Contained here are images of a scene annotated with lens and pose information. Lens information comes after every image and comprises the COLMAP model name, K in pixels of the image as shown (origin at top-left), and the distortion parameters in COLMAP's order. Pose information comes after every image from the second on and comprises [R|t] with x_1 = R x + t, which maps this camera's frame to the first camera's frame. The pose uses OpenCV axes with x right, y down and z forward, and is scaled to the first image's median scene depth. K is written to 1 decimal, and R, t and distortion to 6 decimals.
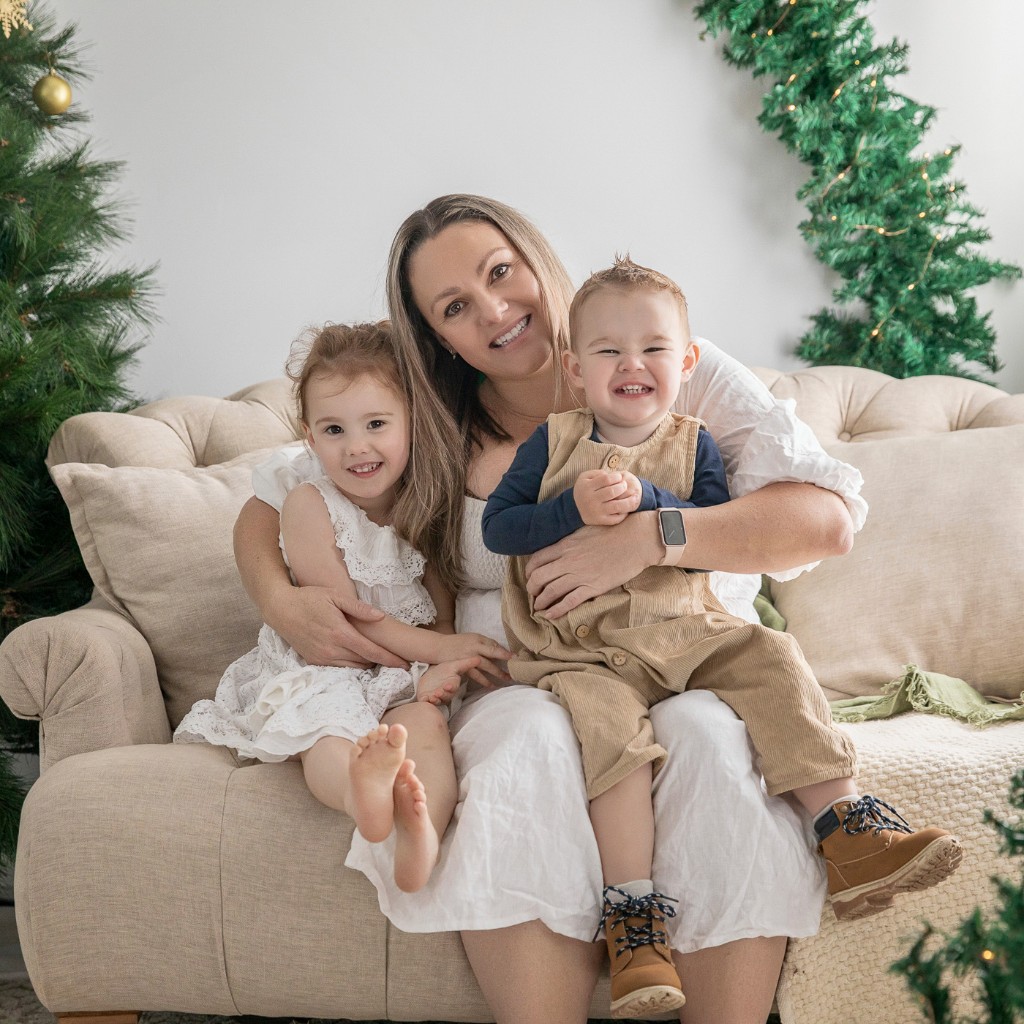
lens RADIAL K [[1873.2, 0, 512.0], [0, 1873.2, 512.0], [0, 0, 1]] dist [0.110492, 0.024744]
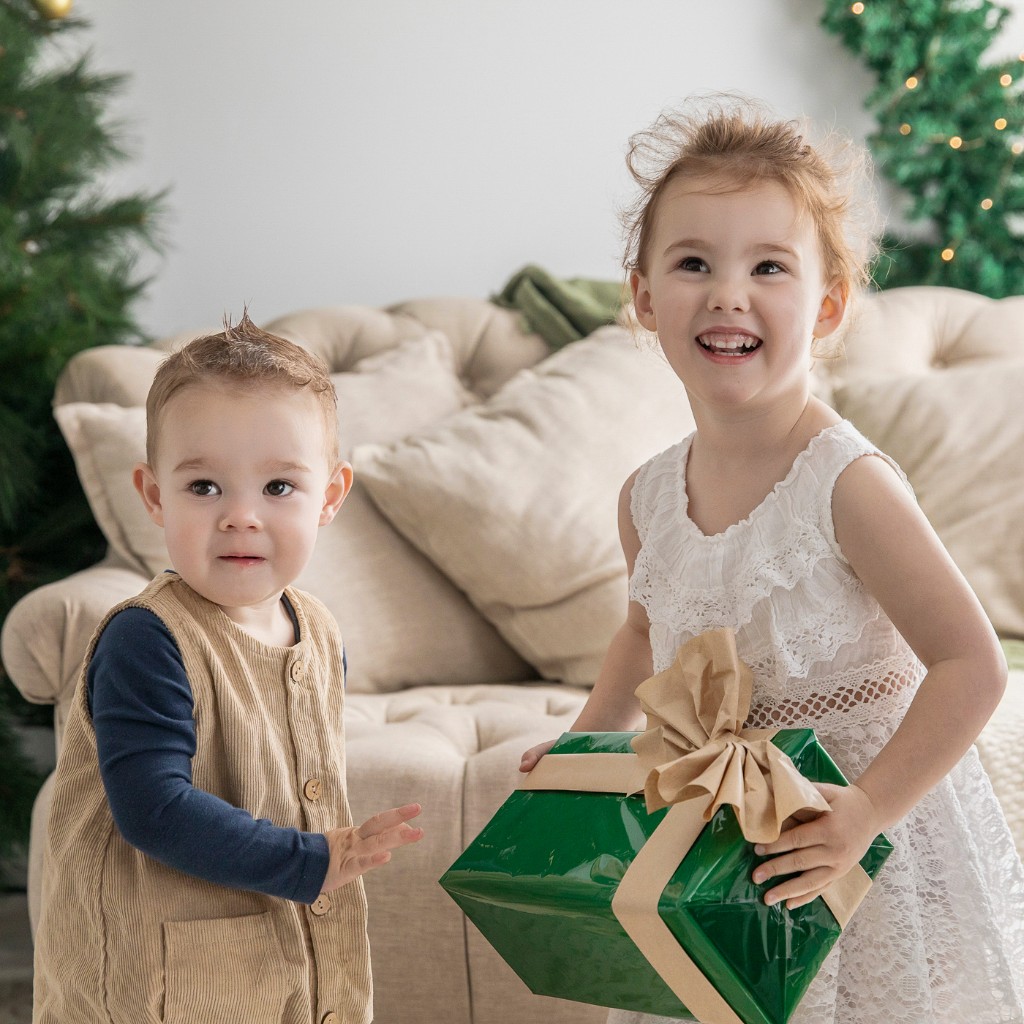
lens RADIAL K [[1776.2, 0, 484.0], [0, 1776.2, 509.9], [0, 0, 1]] dist [0.069992, -0.034547]
pose [[0.999887, -0.014943, -0.001491, -0.037739], [0.014979, 0.999484, 0.028426, 0.001384], [0.001066, -0.028446, 0.999595, 0.137008]]
